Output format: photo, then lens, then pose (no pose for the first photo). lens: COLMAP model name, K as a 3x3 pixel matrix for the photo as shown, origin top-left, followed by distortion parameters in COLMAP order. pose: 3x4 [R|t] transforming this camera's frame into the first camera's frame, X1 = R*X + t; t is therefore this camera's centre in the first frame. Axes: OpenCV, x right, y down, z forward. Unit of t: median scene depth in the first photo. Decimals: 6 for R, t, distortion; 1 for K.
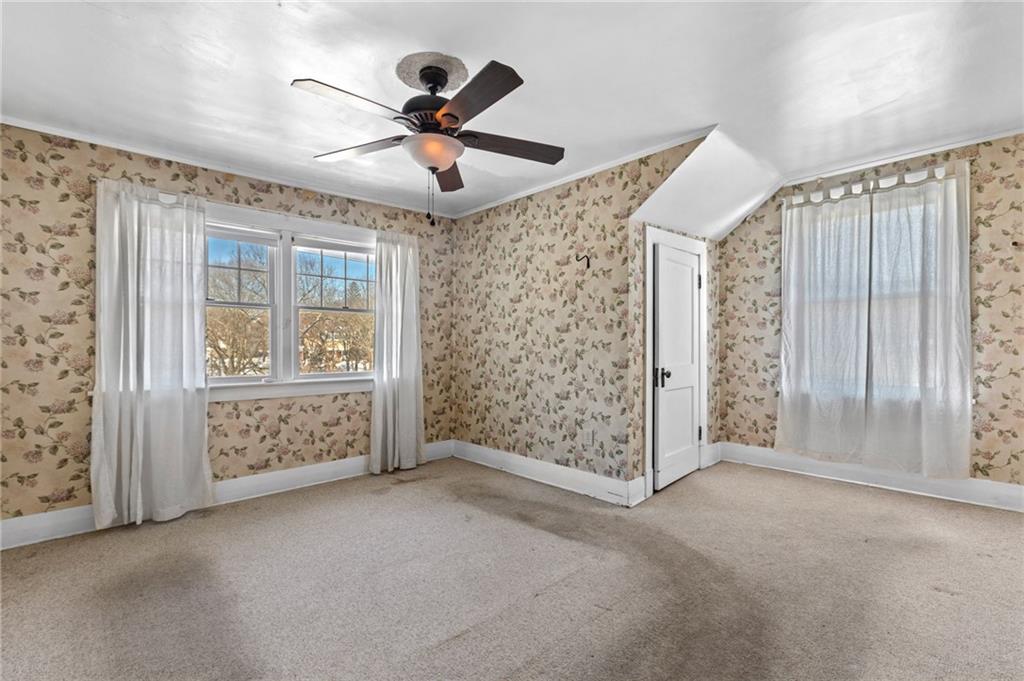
lens RADIAL K [[458.4, 0, 519.2], [0, 458.4, 344.0], [0, 0, 1]] dist [0.001361, 0.000310]
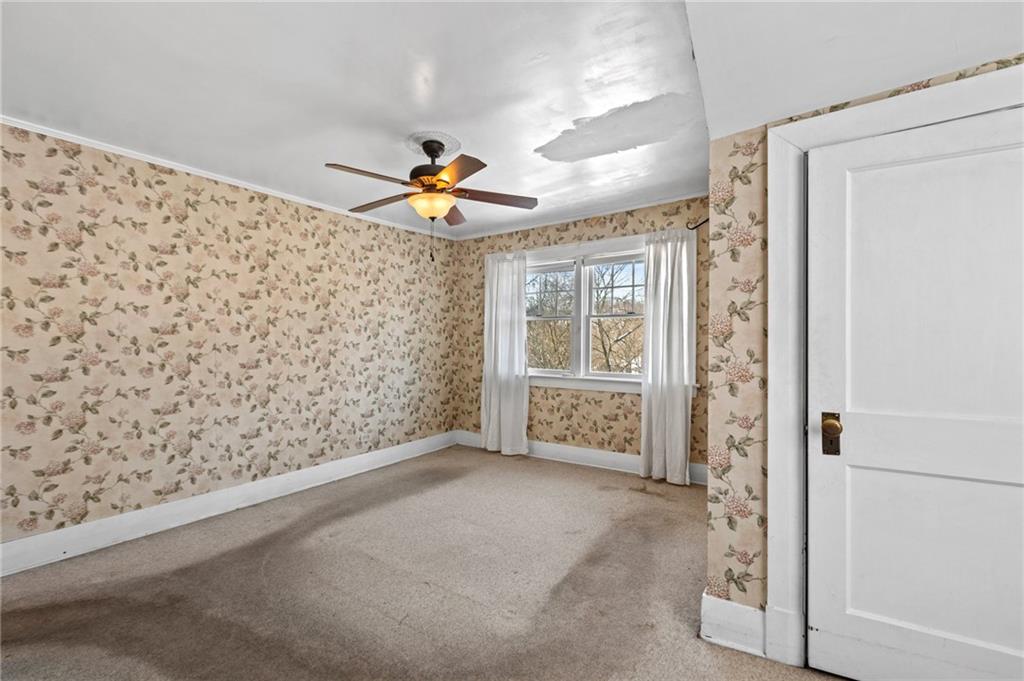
lens RADIAL K [[458.4, 0, 520.0], [0, 458.4, 339.3], [0, 0, 1]] dist [0.001361, 0.000310]
pose [[0.207613, 0.000493, -0.978211, 0.714937], [0.001006, 0.999999, 0.000718, -0.022722], [0.978211, -0.001133, 0.207612, 0.611700]]
